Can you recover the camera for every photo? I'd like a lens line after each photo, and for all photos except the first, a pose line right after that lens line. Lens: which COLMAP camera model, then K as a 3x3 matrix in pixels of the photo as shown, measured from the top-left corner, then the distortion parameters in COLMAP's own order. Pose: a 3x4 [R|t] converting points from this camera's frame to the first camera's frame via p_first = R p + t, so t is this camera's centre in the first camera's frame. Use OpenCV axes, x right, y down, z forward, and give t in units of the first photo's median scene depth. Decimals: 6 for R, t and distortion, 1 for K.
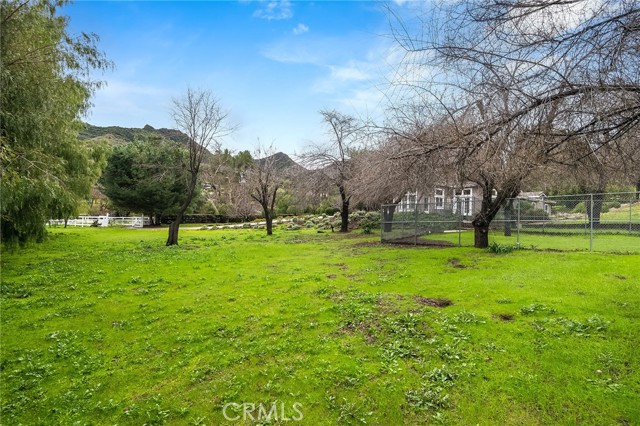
lens RADIAL K [[300.1, 0, 317.1], [0, 300.1, 216.8], [0, 0, 1]] dist [-0.023040, -0.004015]
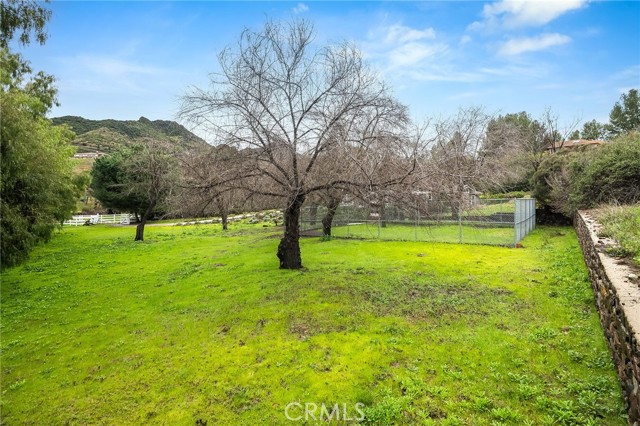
lens RADIAL K [[300.1, 0, 323.0], [0, 300.1, 209.2], [0, 0, 1]] dist [-0.023040, -0.004015]
pose [[0.999466, -0.027268, 0.017981, 0.173075], [0.026984, 0.999510, 0.015893, -0.024431], [-0.018406, -0.015399, 0.999712, -0.198573]]
